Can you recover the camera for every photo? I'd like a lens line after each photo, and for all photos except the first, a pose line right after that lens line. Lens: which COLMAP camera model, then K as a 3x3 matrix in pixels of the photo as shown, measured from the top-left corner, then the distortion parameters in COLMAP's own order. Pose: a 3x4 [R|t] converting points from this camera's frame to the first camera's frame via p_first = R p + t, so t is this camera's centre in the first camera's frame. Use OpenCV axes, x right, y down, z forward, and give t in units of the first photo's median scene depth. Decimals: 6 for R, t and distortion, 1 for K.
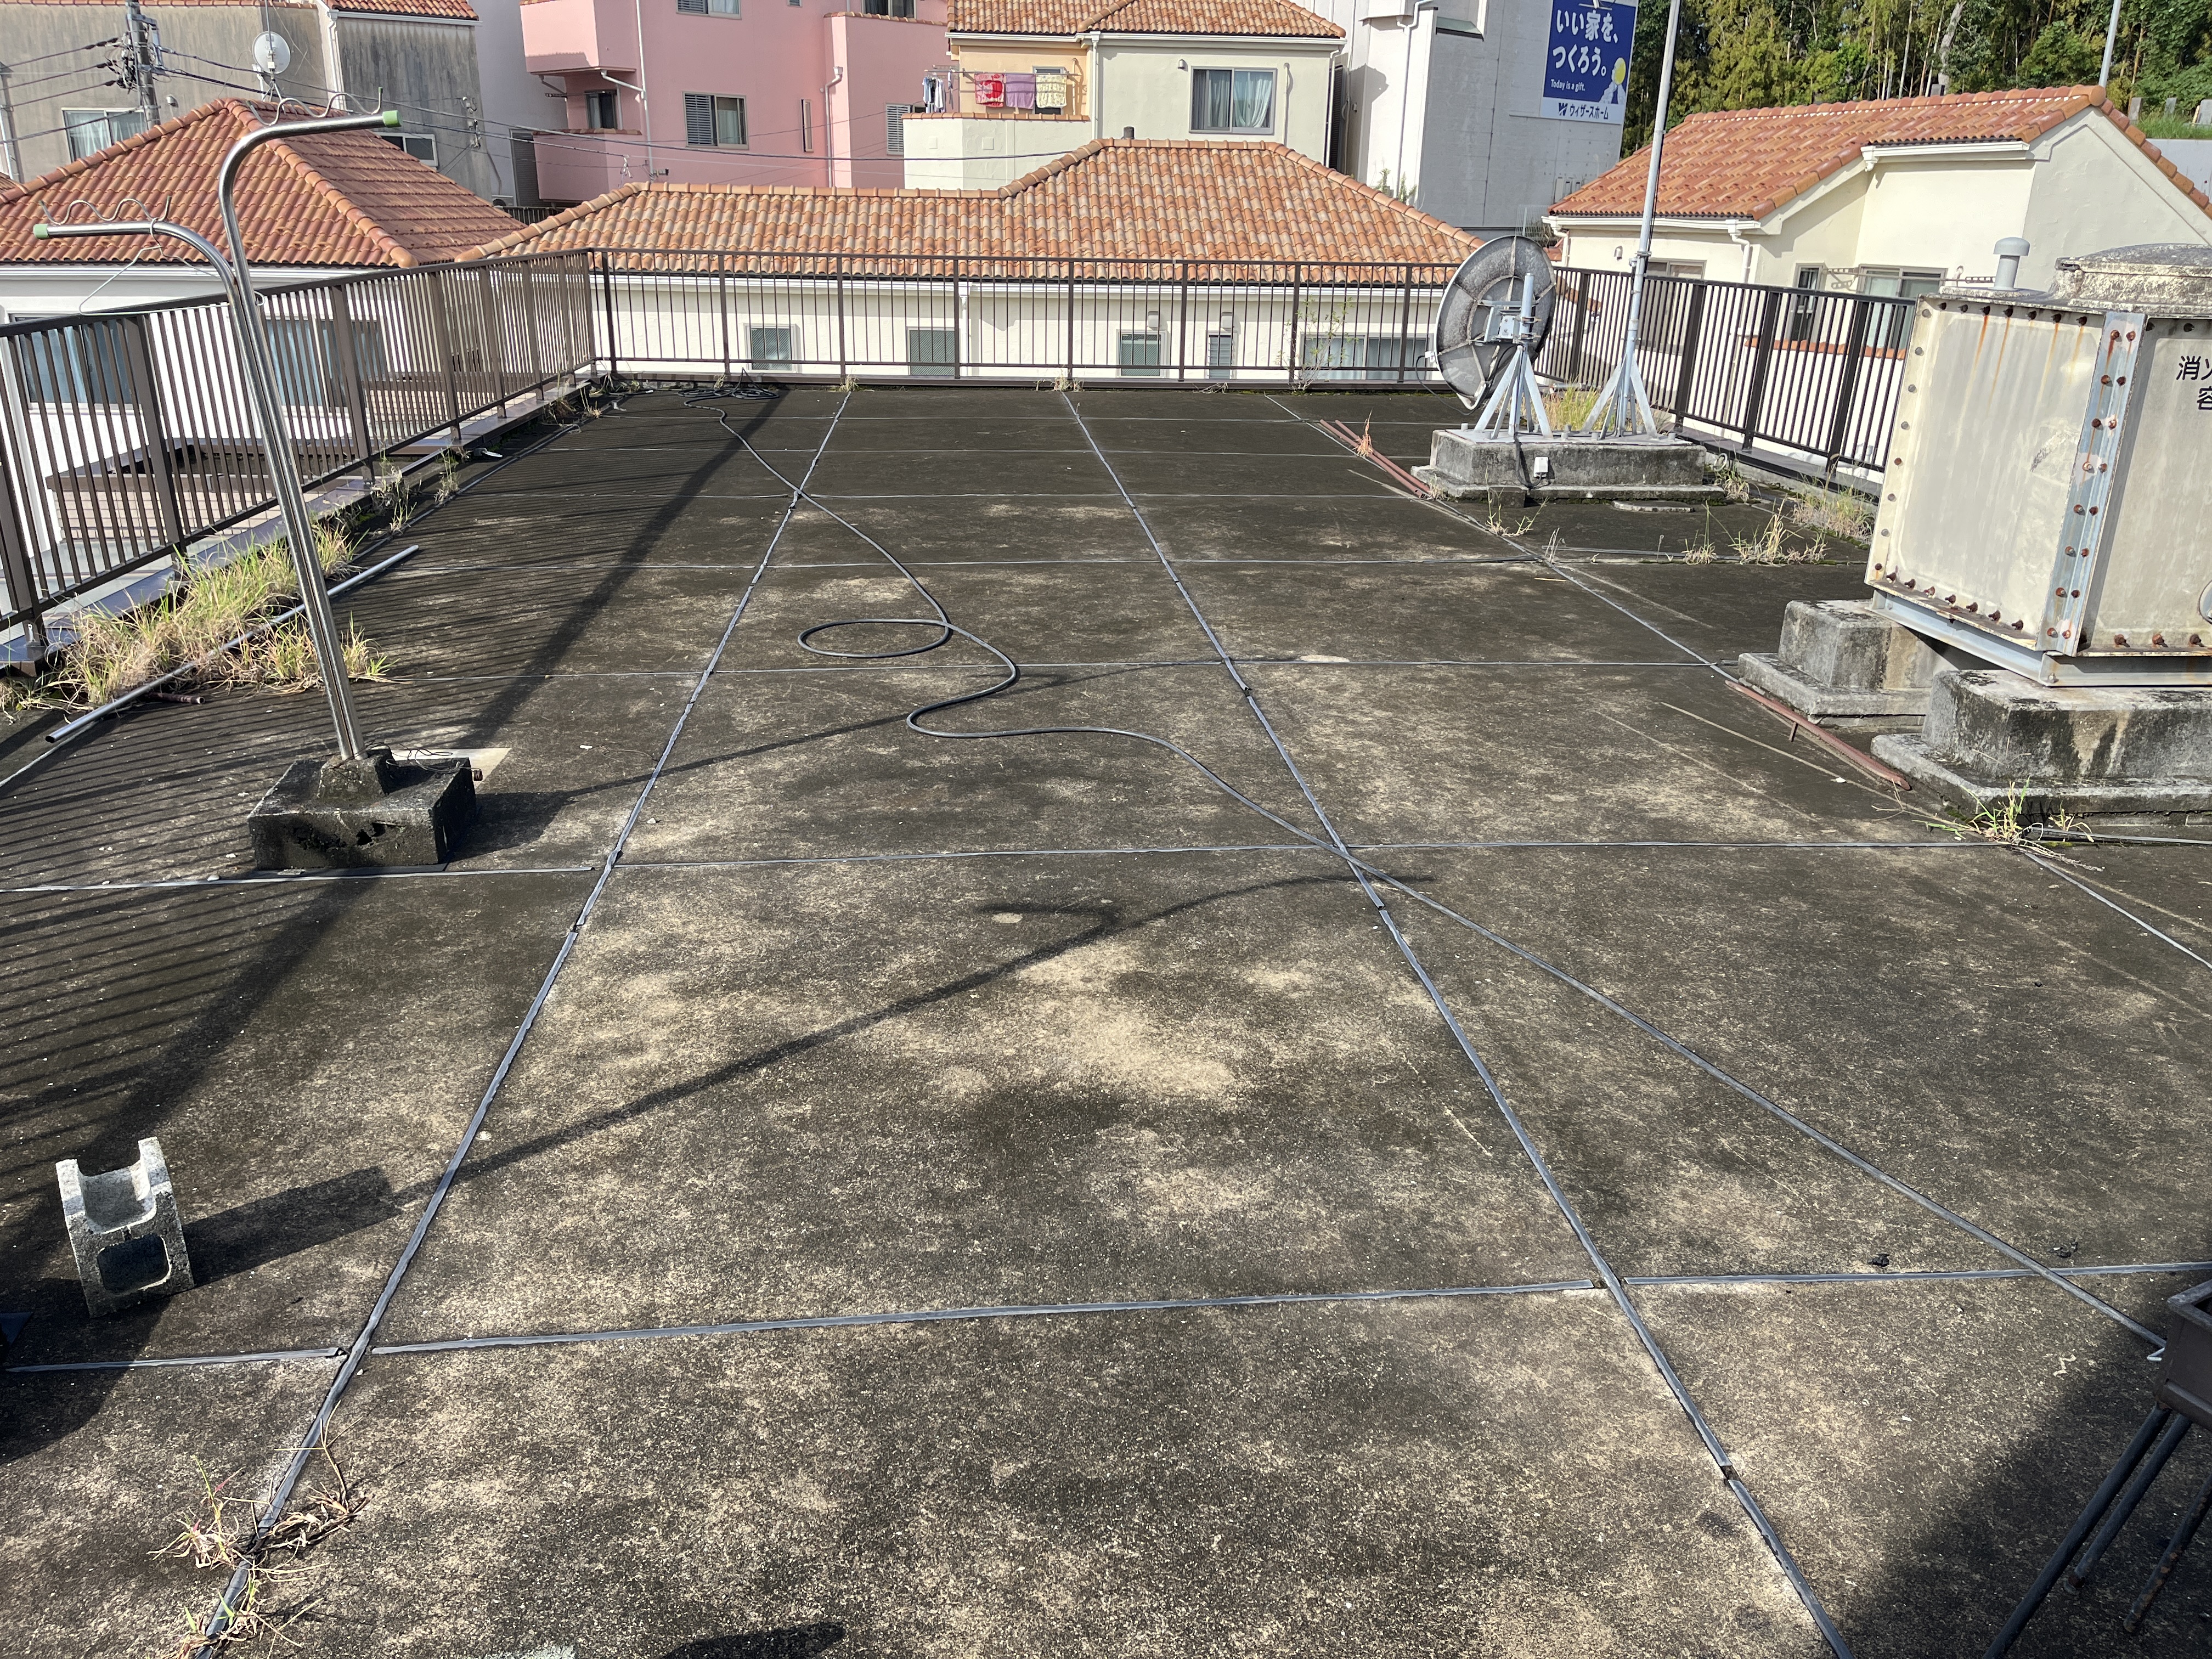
lens RADIAL K [[1644.7, 0, 1106.0], [0, 1644.7, 829.5], [0, 0, 1]] dist [0.066272, -0.091159]
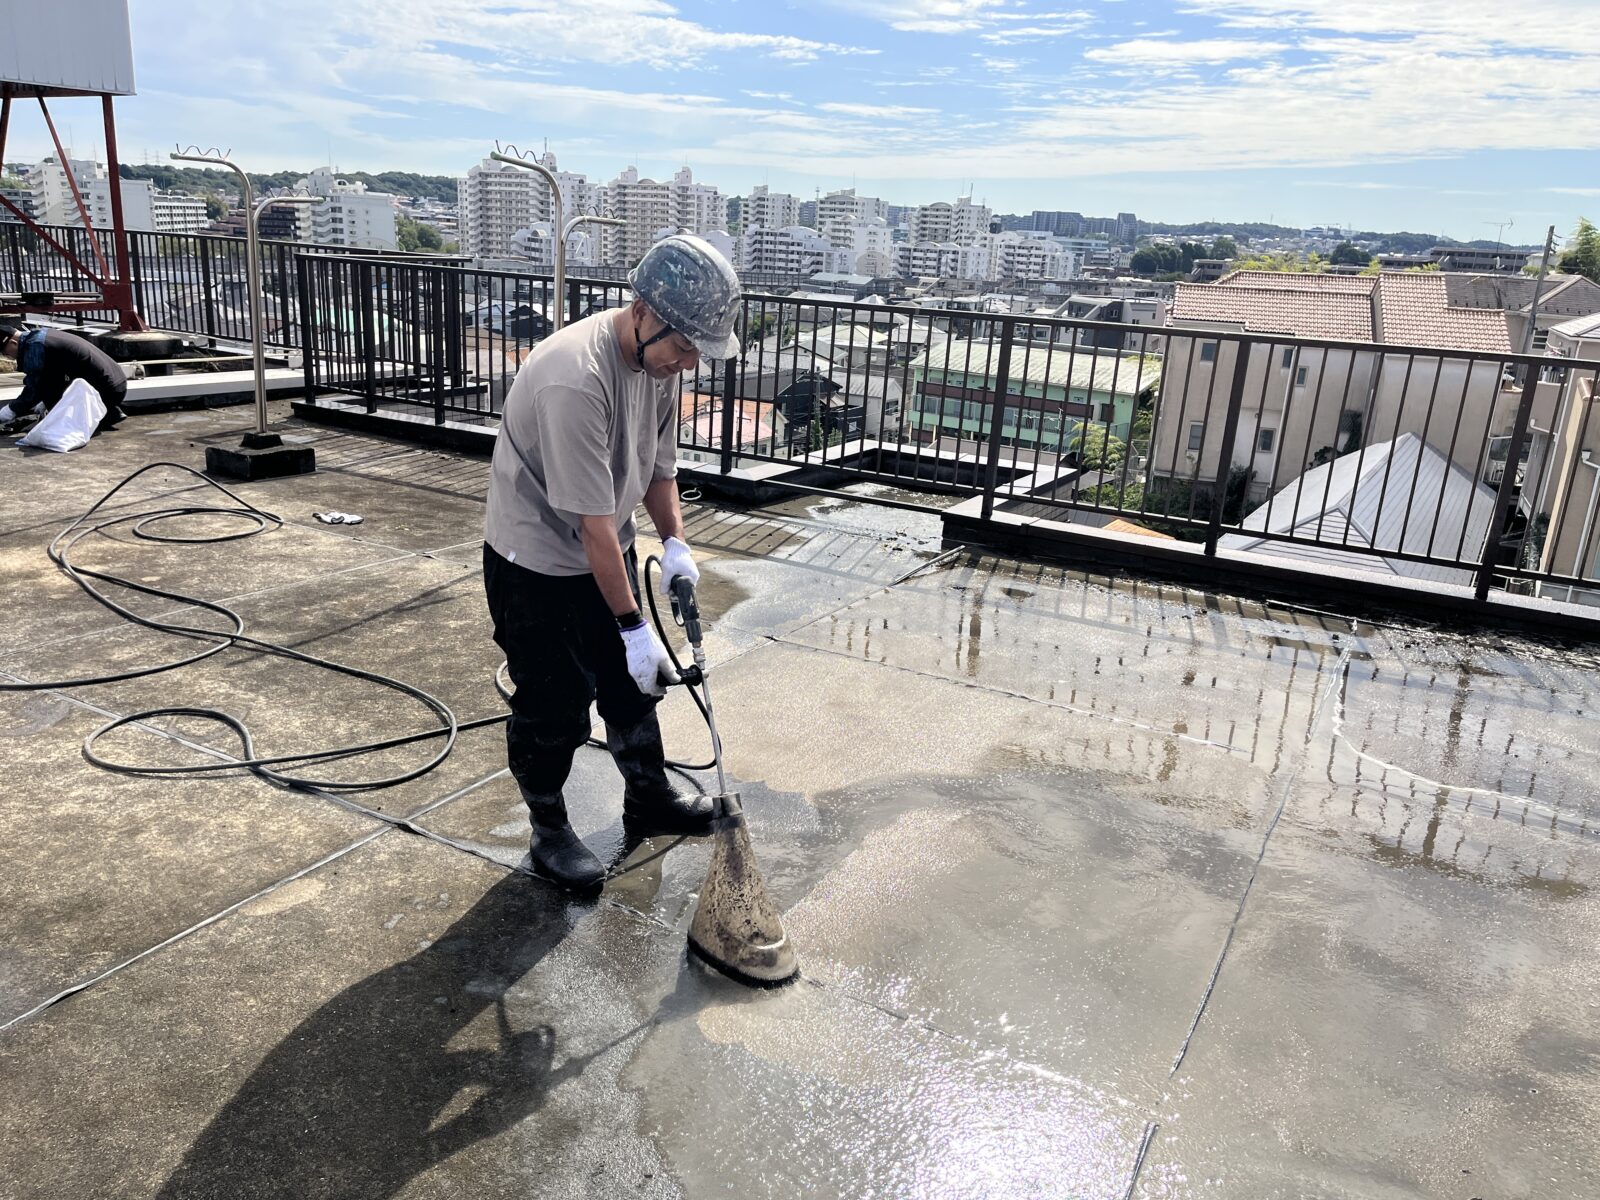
lens RADIAL K [[1189.7, 0, 800.0], [0, 1189.7, 600.0], [0, 0, 1]] dist [0.066272, -0.091159]
pose [[-0.556139, 0.188018, -0.809542, 0.257096], [-0.361741, 0.822200, 0.439467, -0.319474], [0.748233, 0.537249, -0.389243, 0.899553]]
